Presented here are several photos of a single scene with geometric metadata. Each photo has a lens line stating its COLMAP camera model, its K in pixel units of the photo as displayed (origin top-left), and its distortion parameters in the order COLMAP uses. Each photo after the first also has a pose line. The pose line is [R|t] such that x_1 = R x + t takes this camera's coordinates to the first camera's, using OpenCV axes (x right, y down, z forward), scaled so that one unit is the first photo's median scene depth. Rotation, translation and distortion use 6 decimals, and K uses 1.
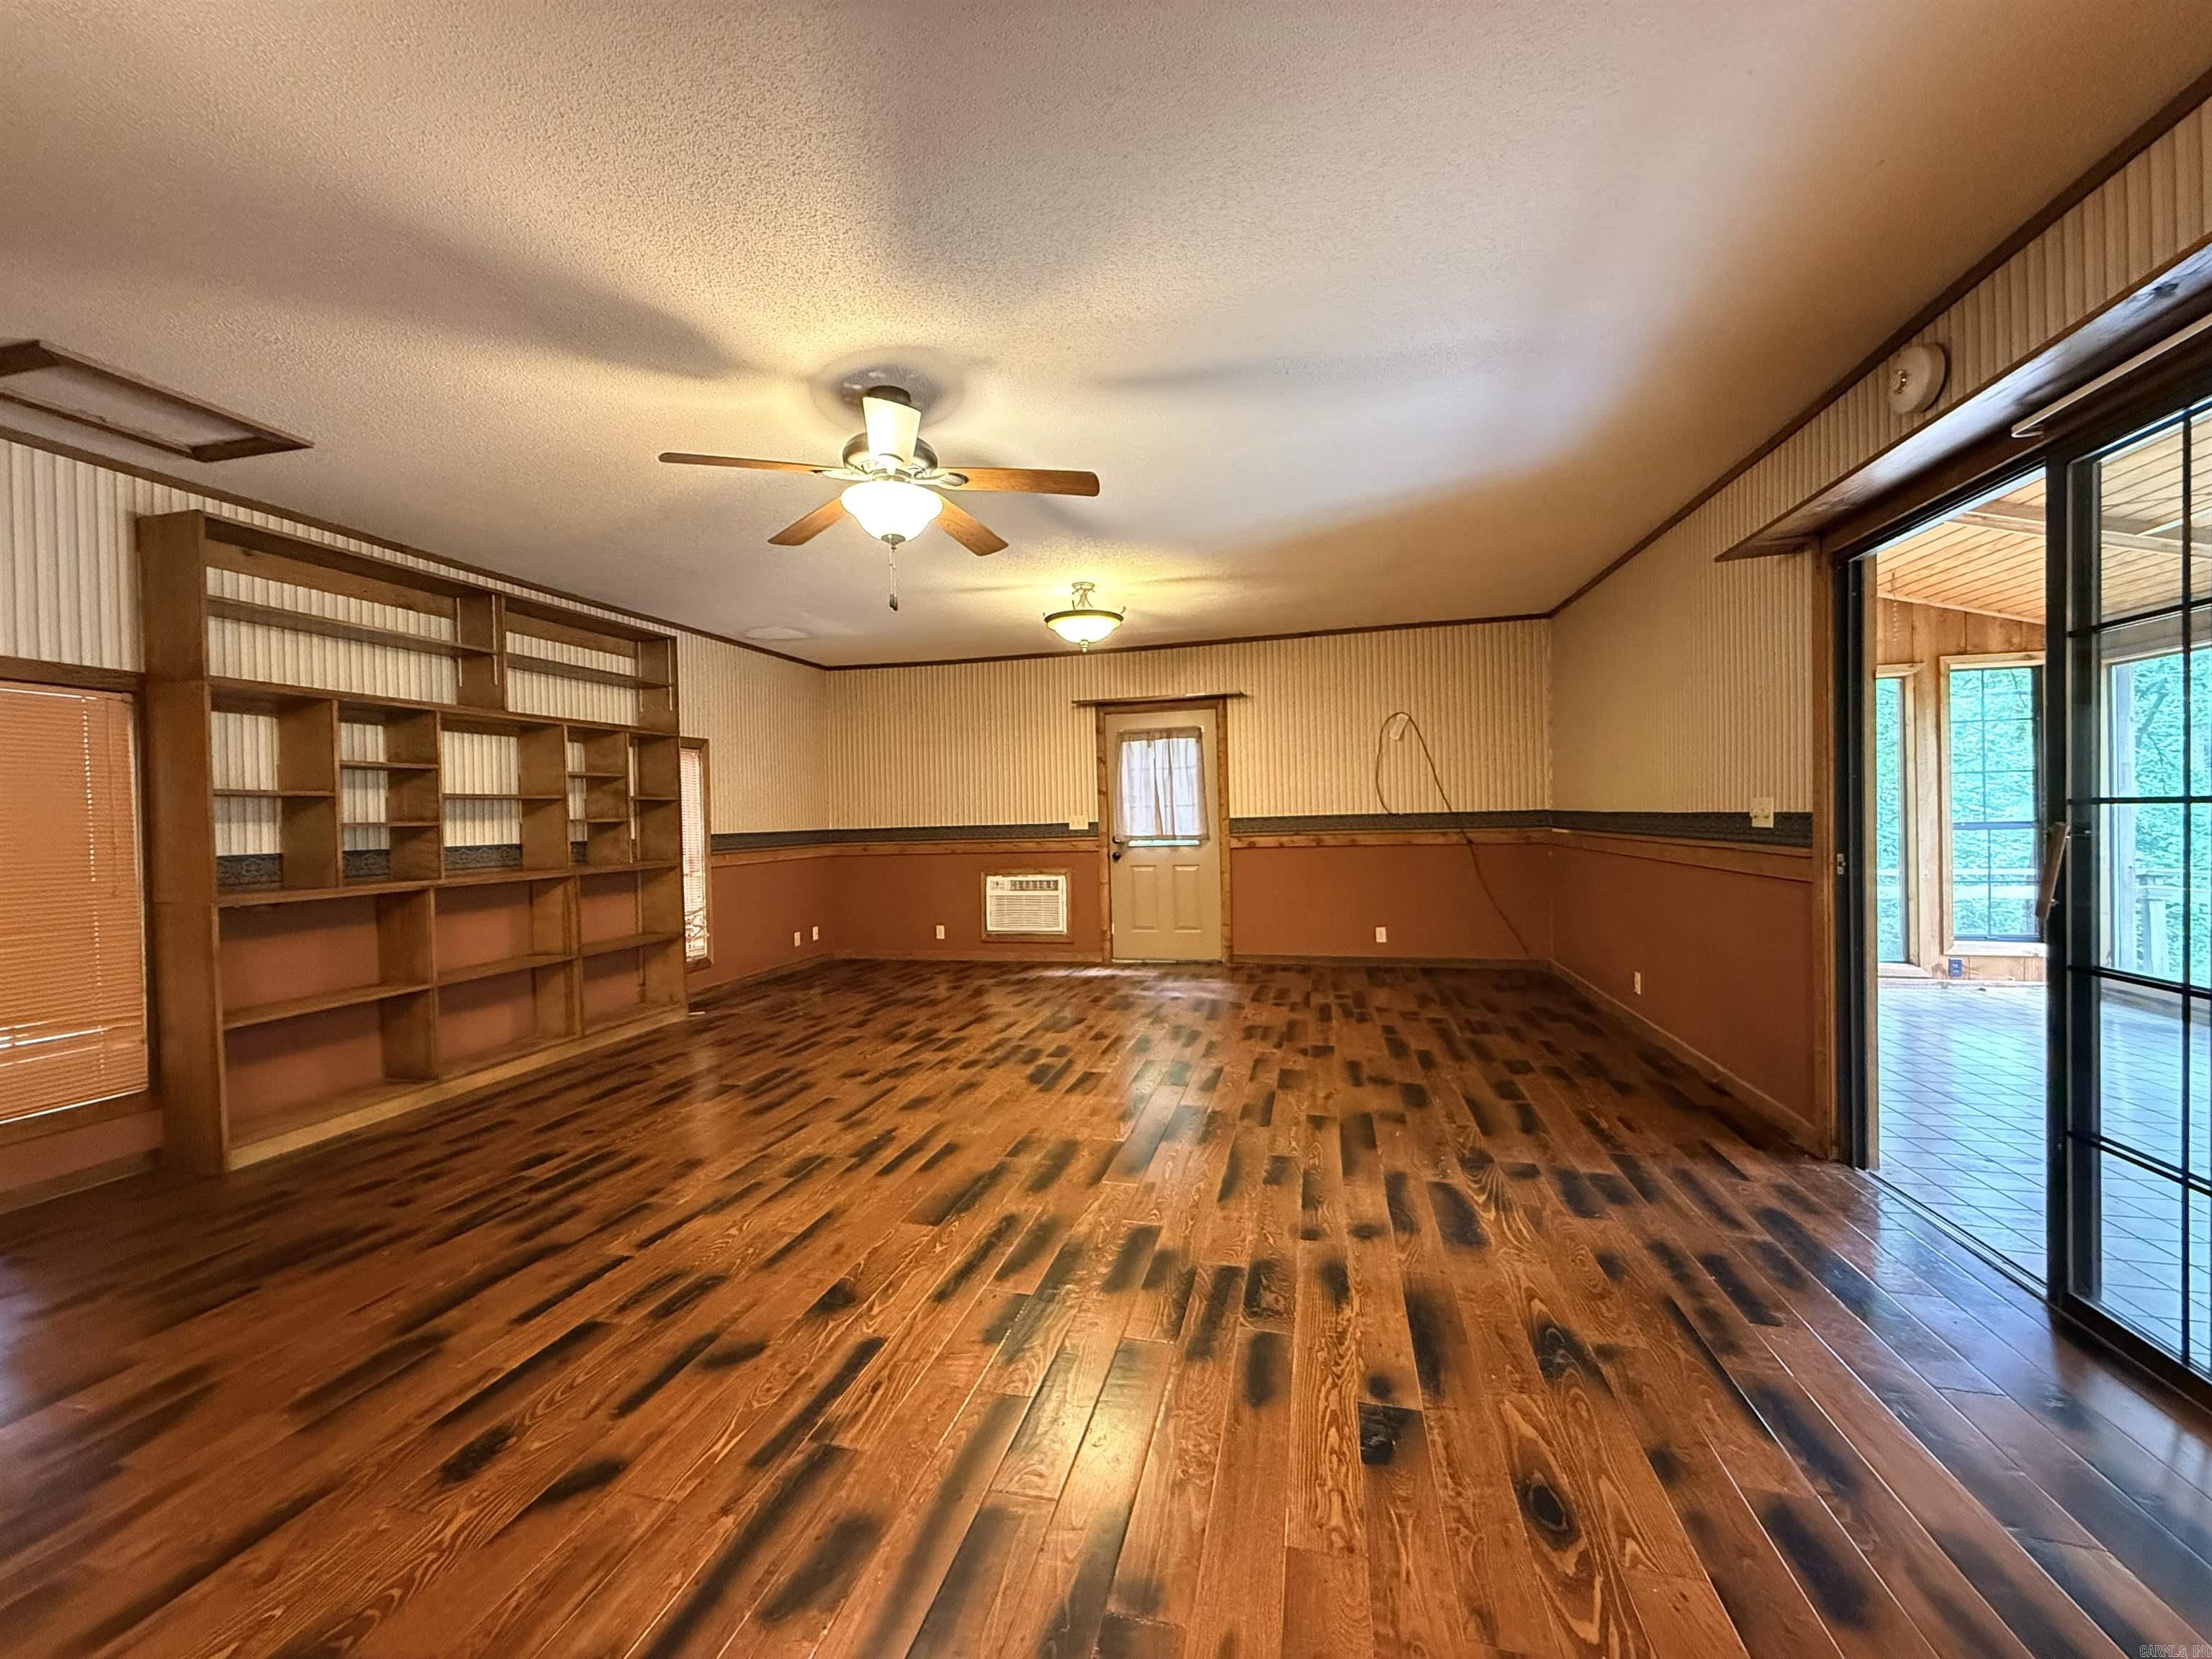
lens RADIAL K [[885.3, 0, 1105.2], [0, 885.3, 827.2], [0, 0, 1]] dist [0.000527, -0.000627]
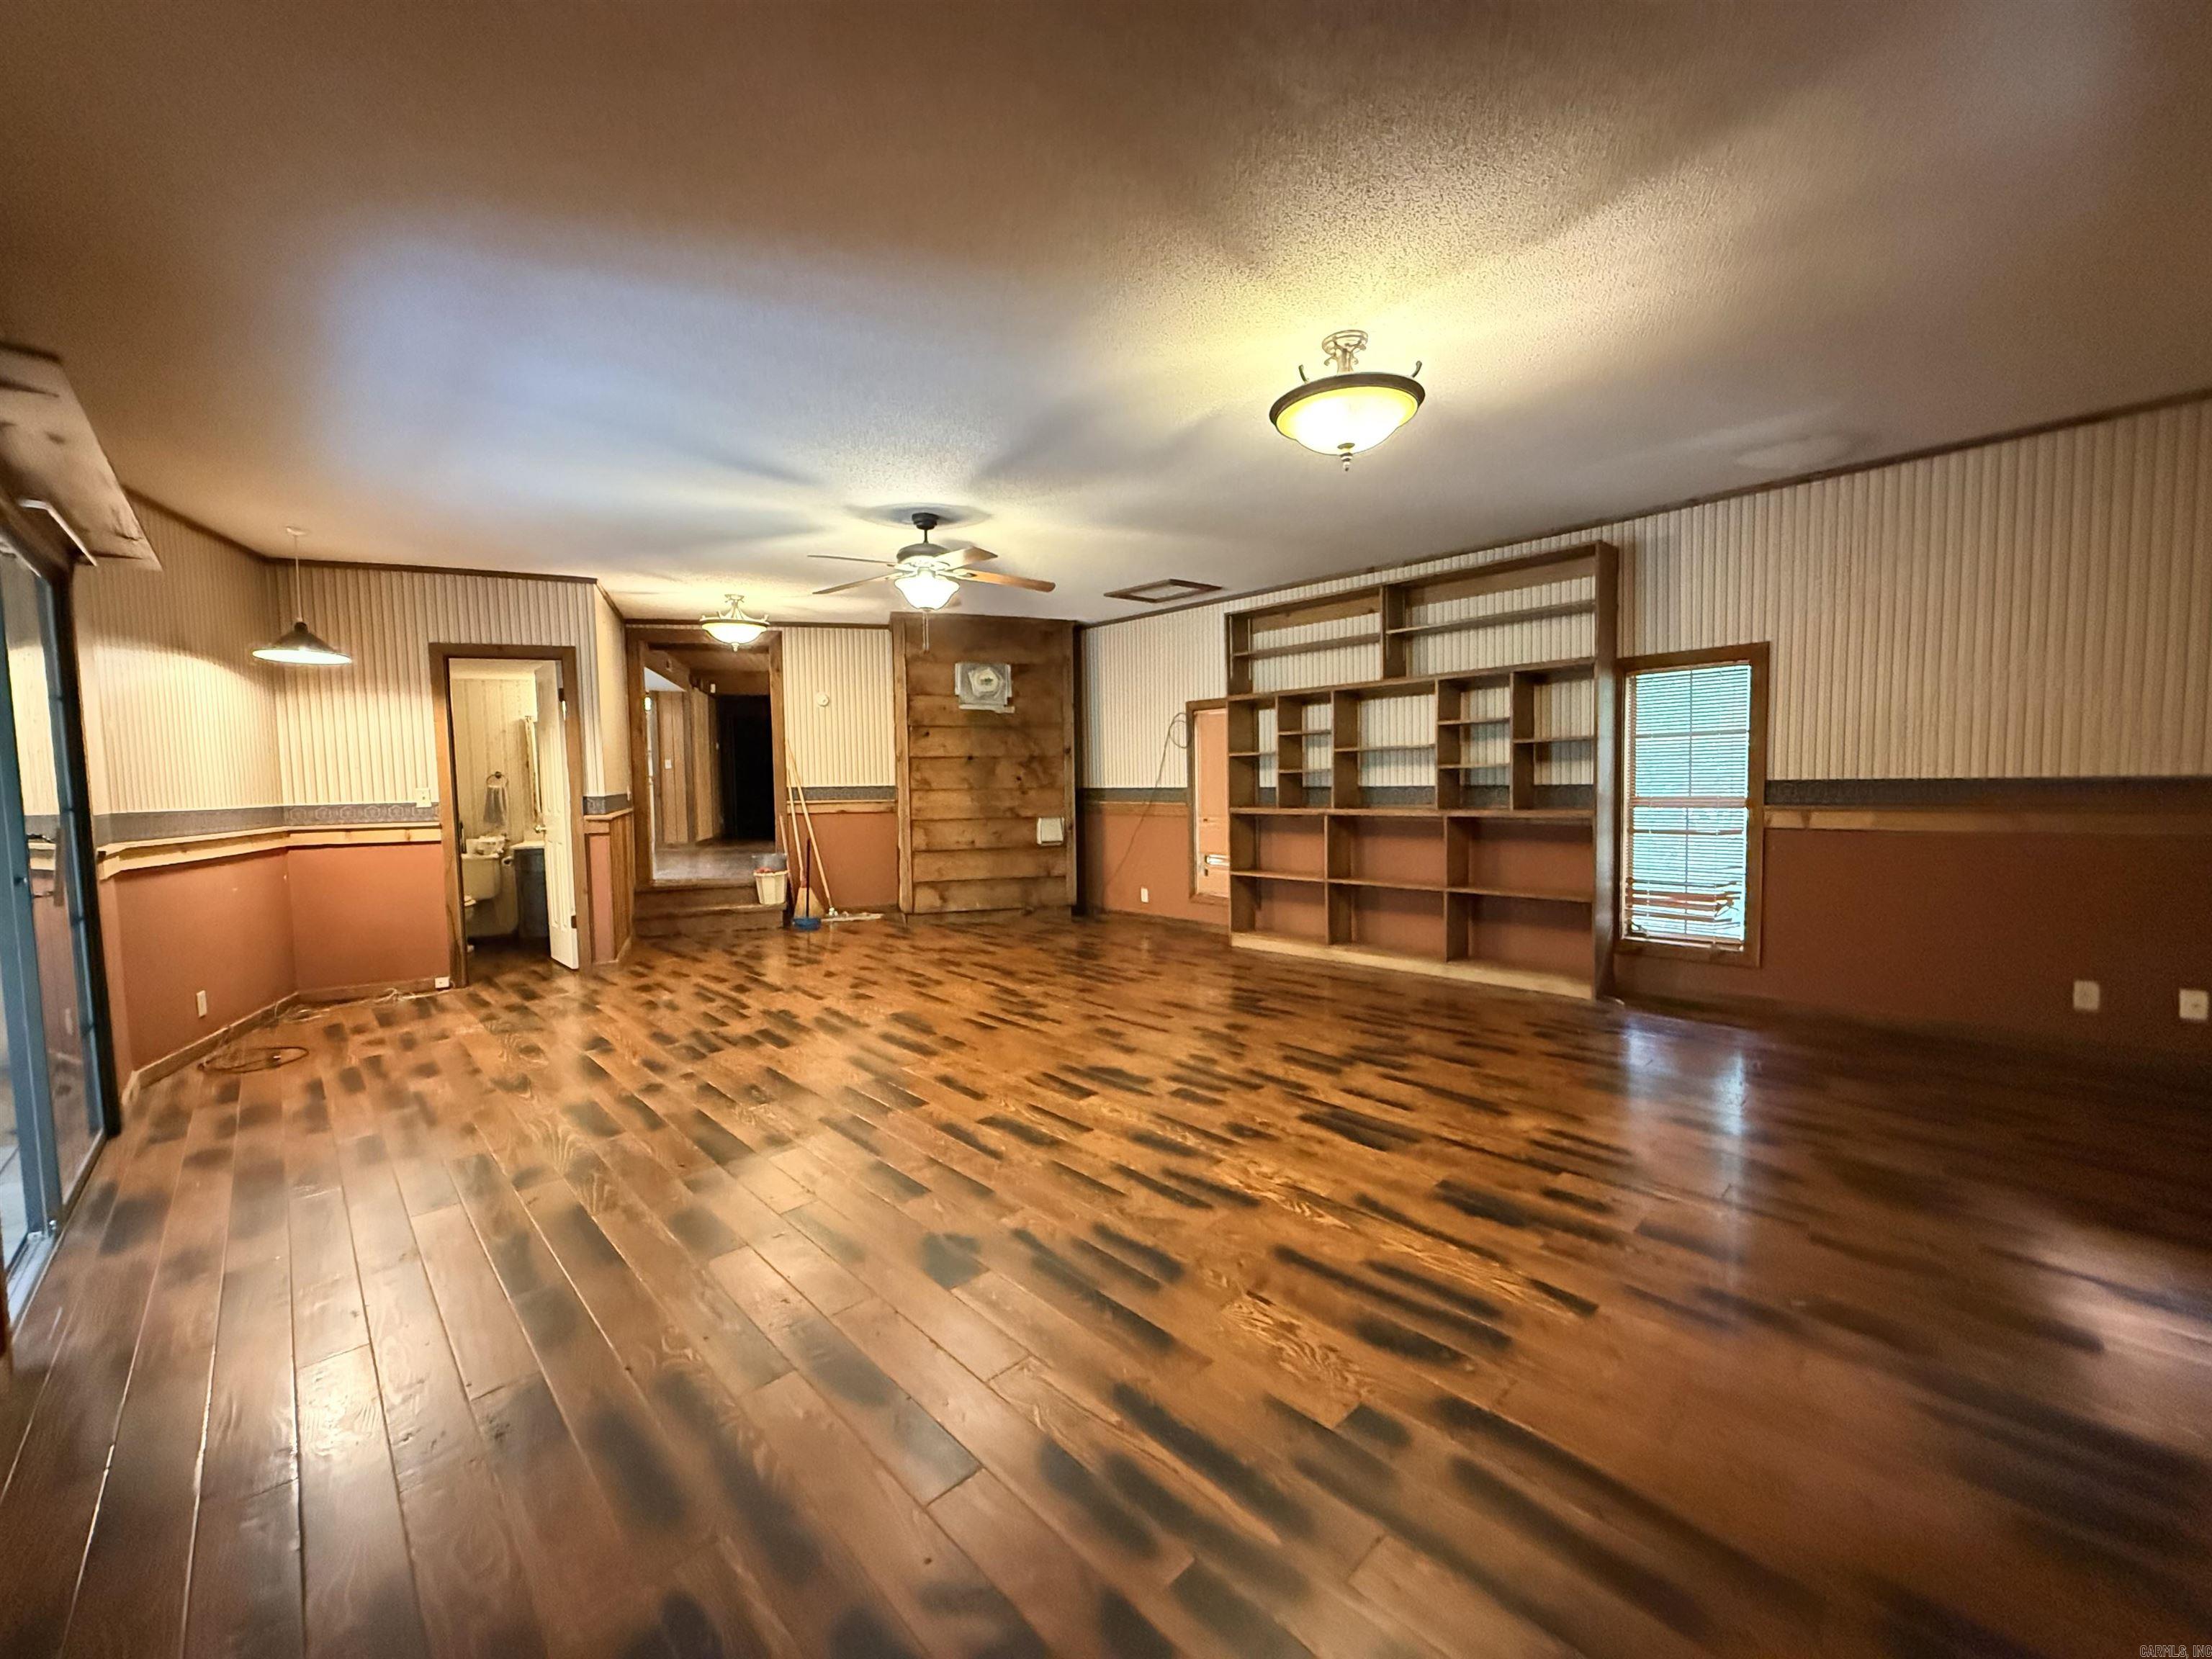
lens RADIAL K [[885.3, 0, 1099.4], [0, 885.3, 832.4], [0, 0, 1]] dist [0.000527, -0.000627]
pose [[-0.549402, 0.084975, -0.831226, 0.719762], [0.023996, 0.996010, 0.085961, -0.040037], [0.835214, 0.027281, -0.549248, 1.626065]]
